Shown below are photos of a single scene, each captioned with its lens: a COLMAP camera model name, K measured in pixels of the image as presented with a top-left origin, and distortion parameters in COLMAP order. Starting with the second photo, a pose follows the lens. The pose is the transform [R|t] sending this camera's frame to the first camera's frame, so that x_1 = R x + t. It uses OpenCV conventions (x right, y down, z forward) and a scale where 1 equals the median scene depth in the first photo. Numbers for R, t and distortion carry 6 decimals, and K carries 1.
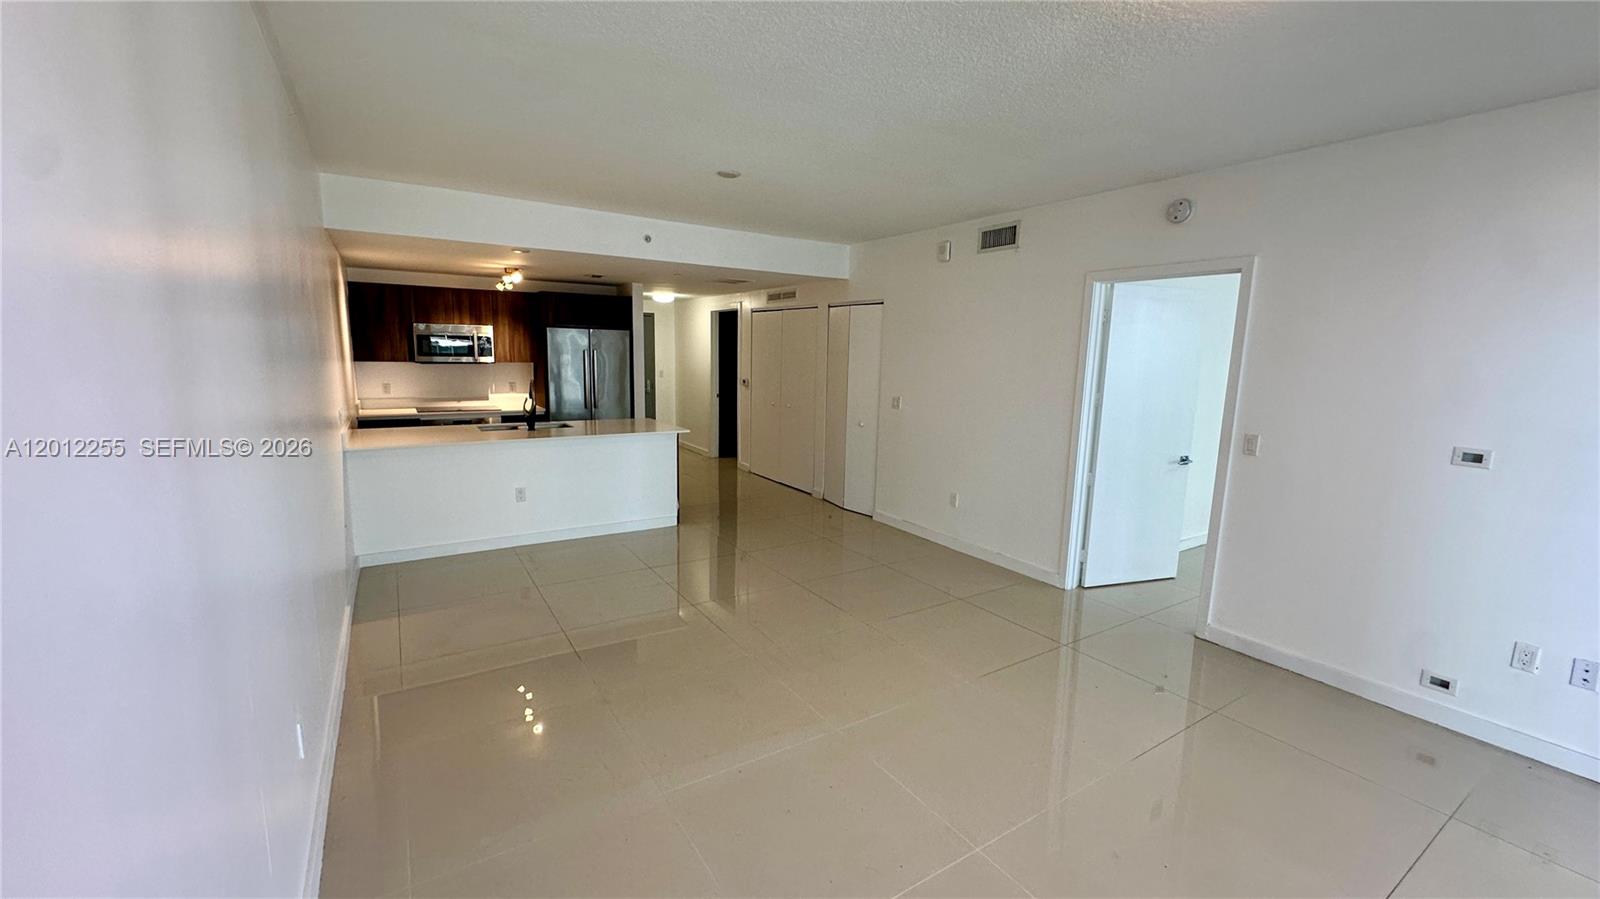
lens RADIAL K [[637.9, 0, 795.3], [0, 637.9, 448.5], [0, 0, 1]] dist [-0.002076, 0.000203]
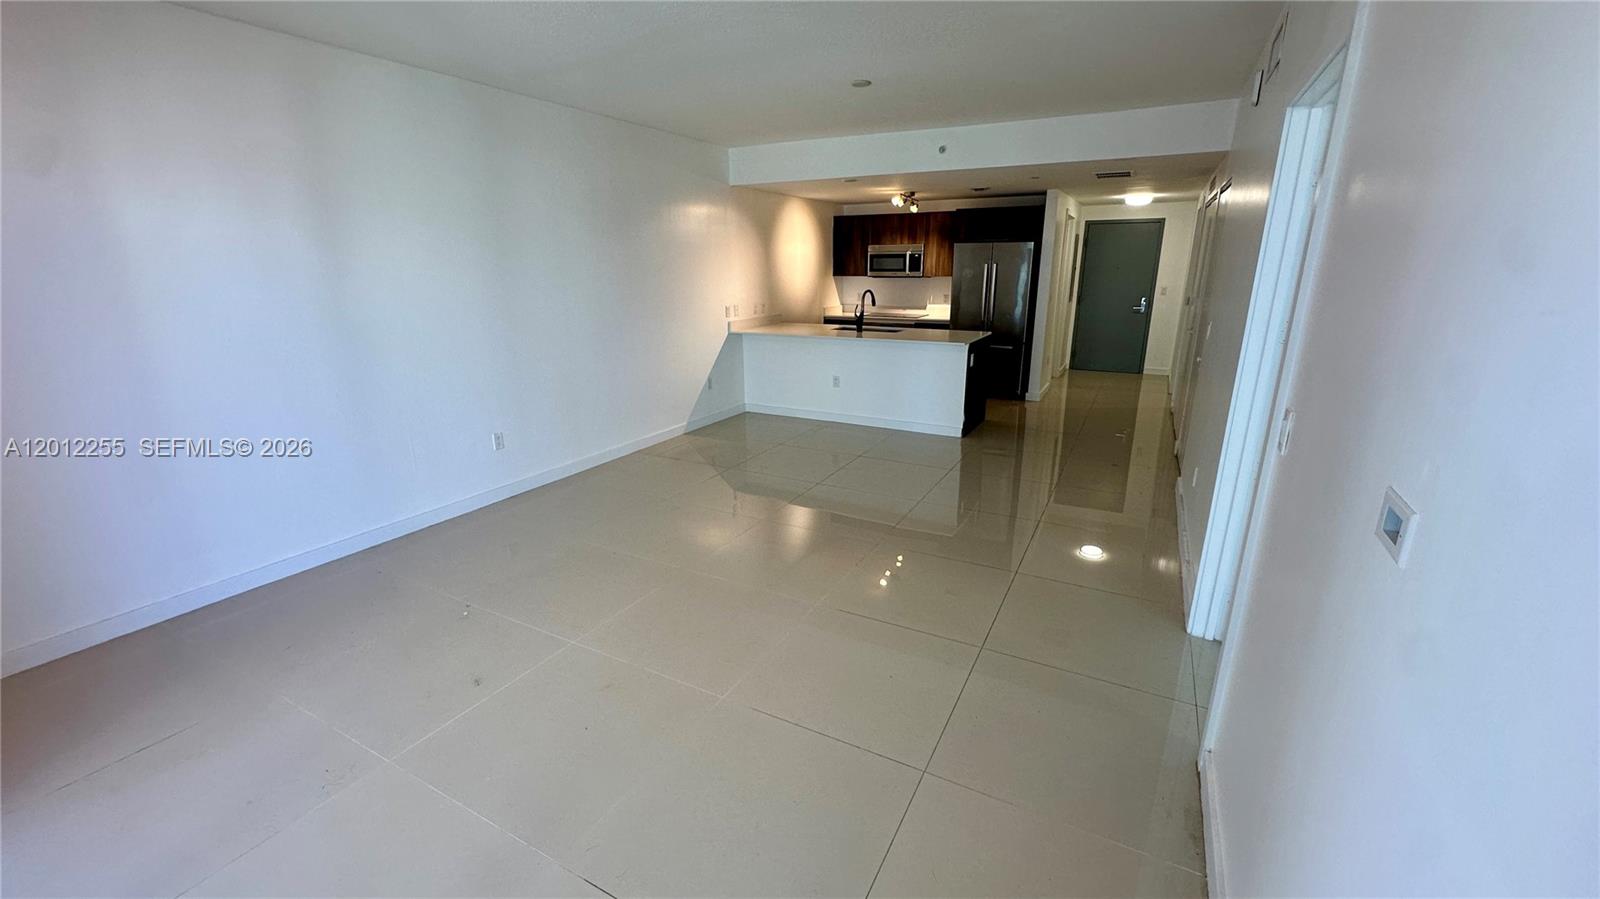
lens RADIAL K [[637.9, 0, 800.3], [0, 637.9, 441.5], [0, 0, 1]] dist [-0.002076, 0.000203]
pose [[0.491738, 0.210930, -0.844809, 0.484568], [-0.117724, 0.977413, 0.175515, -0.019387], [0.862748, 0.013147, 0.505463, 0.231655]]
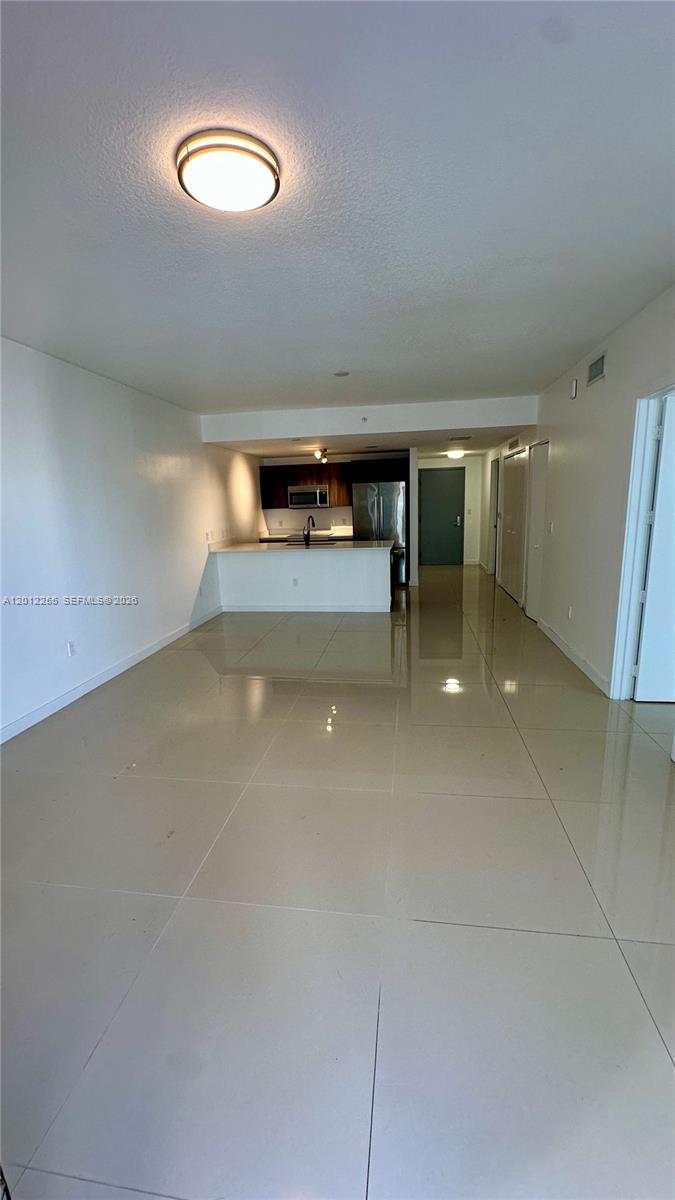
lens RADIAL K [[478.4, 0, 335.9], [0, 478.4, 597.6], [0, 0, 1]] dist [-0.002076, 0.000203]
pose [[0.754684, 0.082755, -0.650848, 0.388465], [-0.050463, 0.996396, 0.068178, 0.015188], [0.654145, -0.018609, 0.756140, 0.066738]]
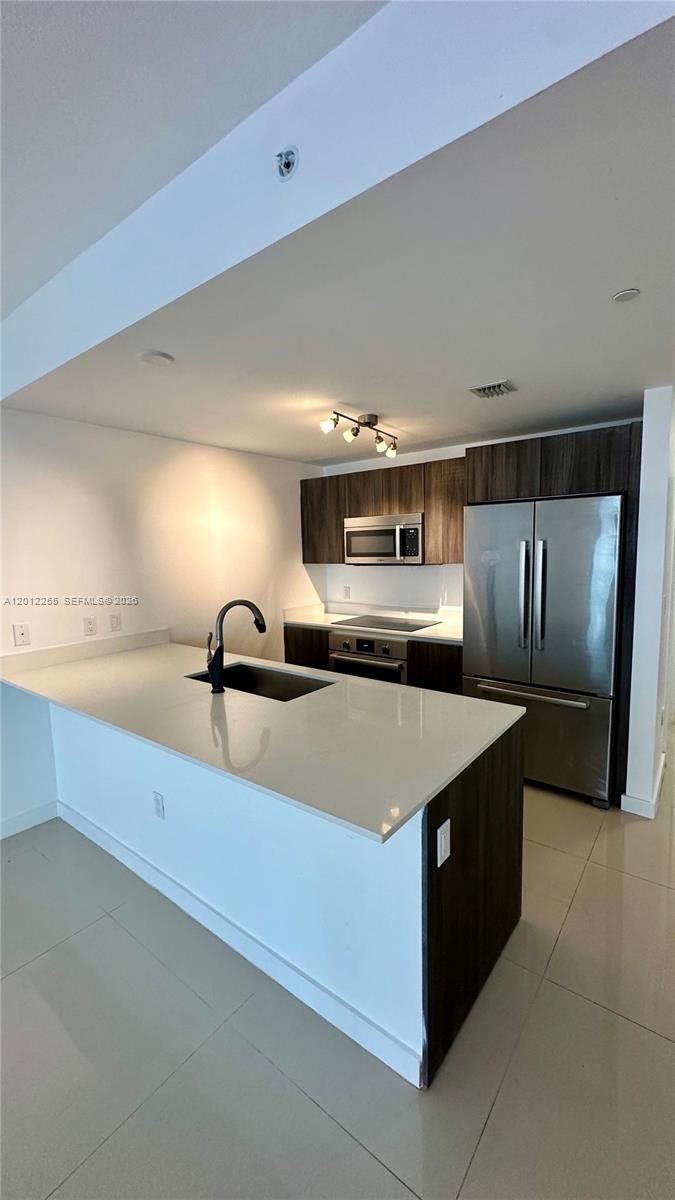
lens RADIAL K [[478.4, 0, 336.5], [0, 478.4, 598.8], [0, 0, 1]] dist [-0.002076, 0.000203]
pose [[0.341348, 0.068041, -0.937471, 0.001970], [-0.114315, 0.992978, 0.030445, -0.105126], [0.932960, 0.096775, 0.346729, 0.755806]]
